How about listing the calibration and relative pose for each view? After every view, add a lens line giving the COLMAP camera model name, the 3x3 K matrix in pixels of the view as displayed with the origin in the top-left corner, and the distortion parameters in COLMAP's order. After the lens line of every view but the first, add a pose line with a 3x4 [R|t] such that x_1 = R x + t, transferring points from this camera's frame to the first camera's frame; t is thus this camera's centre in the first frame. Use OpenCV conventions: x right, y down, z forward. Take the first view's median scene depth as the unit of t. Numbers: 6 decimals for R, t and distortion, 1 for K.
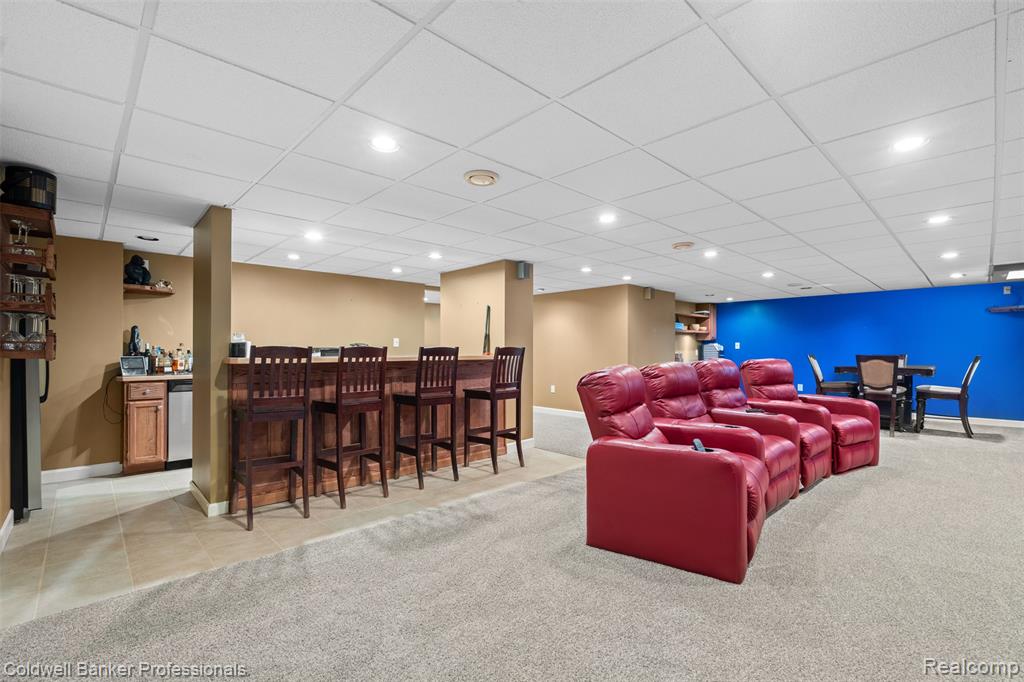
lens RADIAL K [[455.1, 0, 511.8], [0, 455.1, 346.0], [0, 0, 1]] dist [-0.004306, -0.000191]
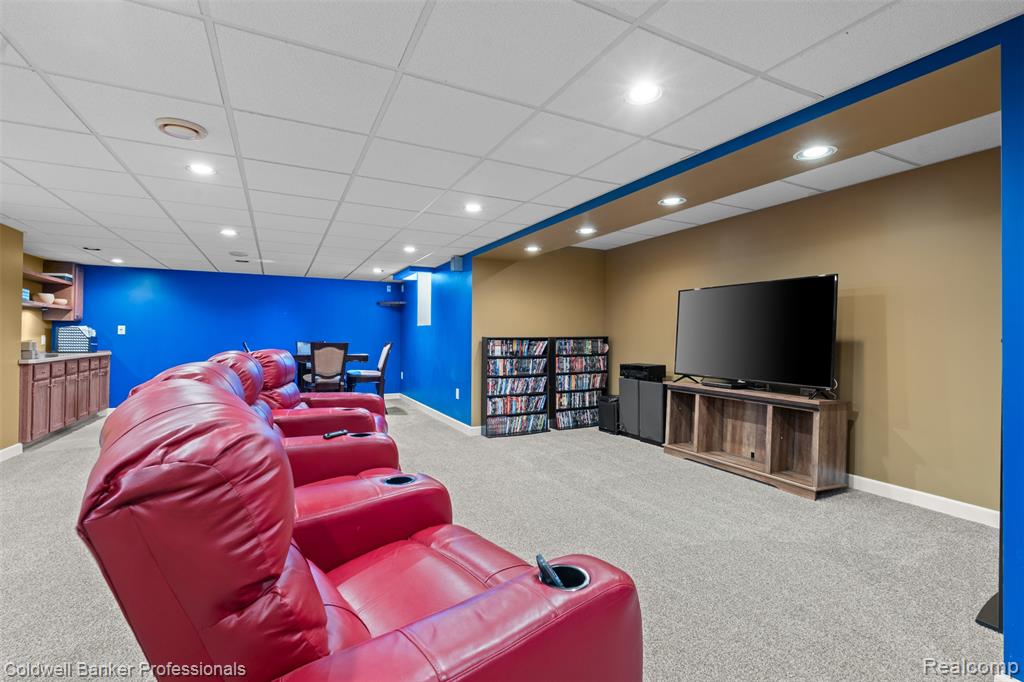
lens RADIAL K [[455.1, 0, 509.6], [0, 455.1, 333.9], [0, 0, 1]] dist [-0.004306, -0.000191]
pose [[0.286355, 0.008389, 0.958087, 0.002560], [-0.011707, 0.999918, -0.005256, 0.003341], [-0.958052, -0.009711, 0.286430, 0.356739]]
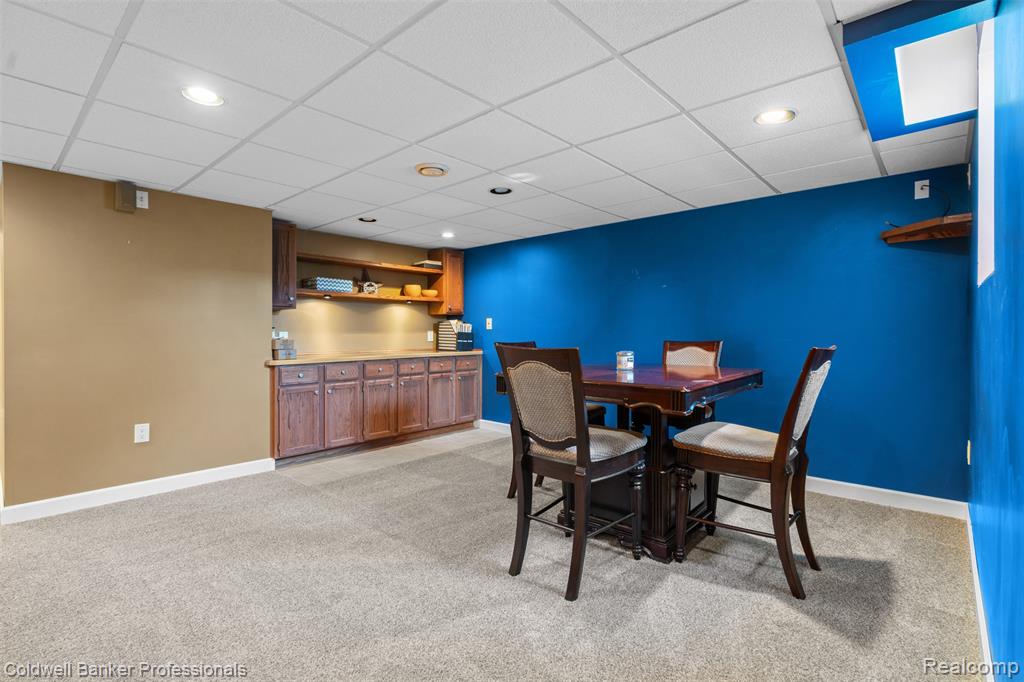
lens RADIAL K [[476.7, 0, 512.2], [0, 476.7, 333.7], [0, 0, 1]] dist [-0.001982, -0.000085]
pose [[0.996963, -0.001916, 0.077853, 0.736445], [0.000876, 0.999910, 0.013396, 0.005677], [-0.077871, -0.013287, 0.996875, 0.635664]]
